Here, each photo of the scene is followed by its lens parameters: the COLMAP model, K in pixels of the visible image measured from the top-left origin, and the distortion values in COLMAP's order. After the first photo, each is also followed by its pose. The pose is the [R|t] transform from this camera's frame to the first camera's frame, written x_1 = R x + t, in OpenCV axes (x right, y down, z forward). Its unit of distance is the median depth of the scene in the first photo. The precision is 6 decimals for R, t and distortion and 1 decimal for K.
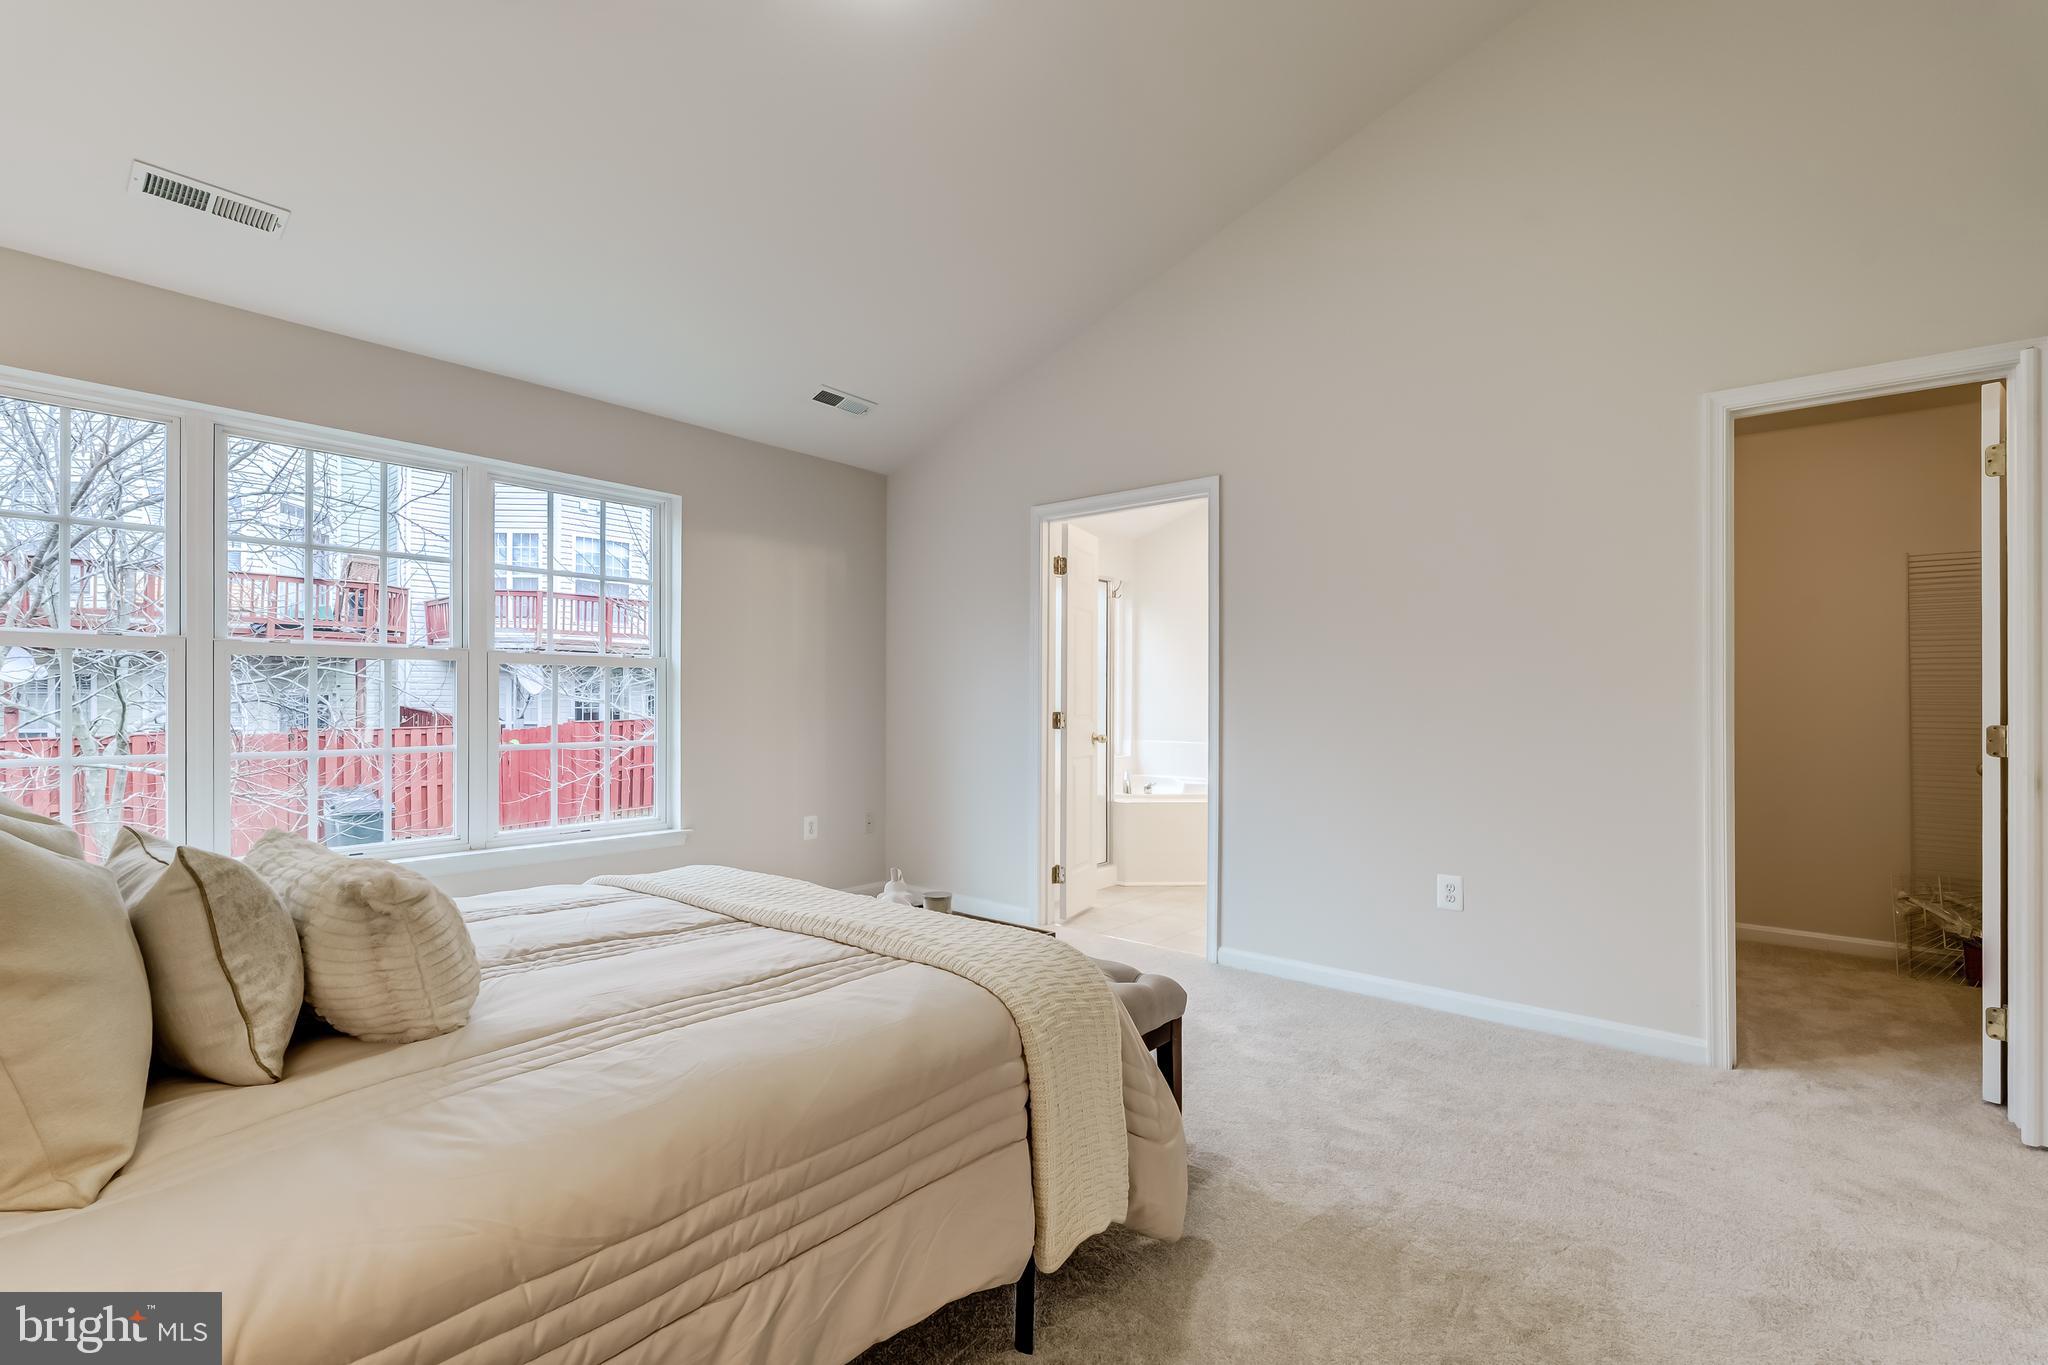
lens RADIAL K [[952.7, 0, 1029.6], [0, 952.7, 691.6], [0, 0, 1]] dist [0.000280, 0.000002]
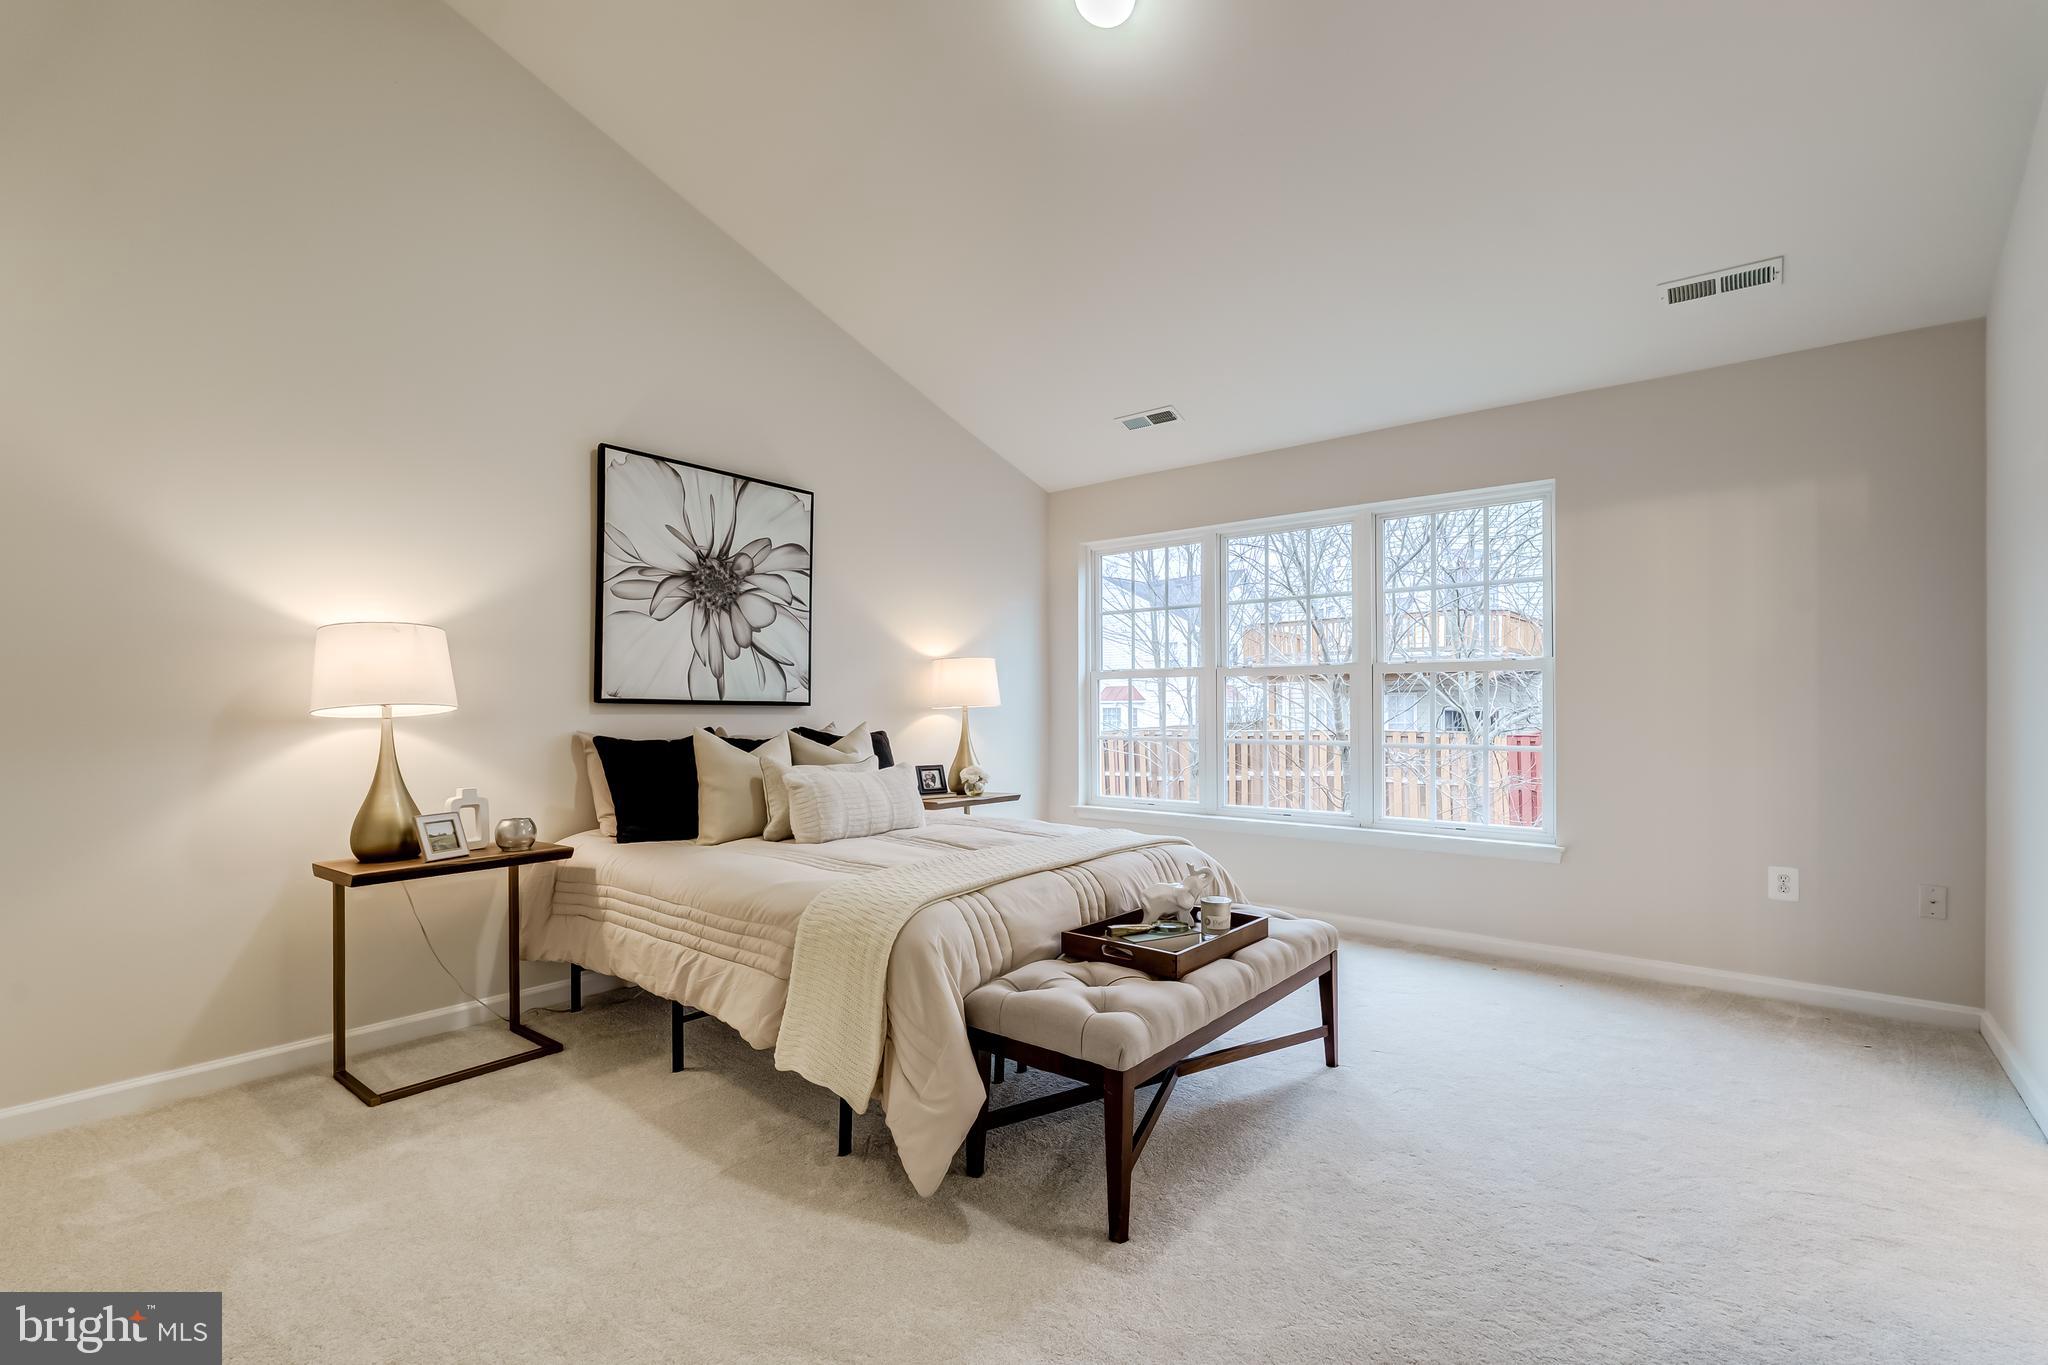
lens RADIAL K [[928.8, 0, 1021.0], [0, 928.8, 709.5], [0, 0, 1]] dist [0.000883, -0.000083]
pose [[-0.017808, -0.005779, -0.999825, 0.482141], [0.004833, 0.999971, -0.005866, 0.015624], [0.999830, -0.004937, -0.017779, 0.460752]]
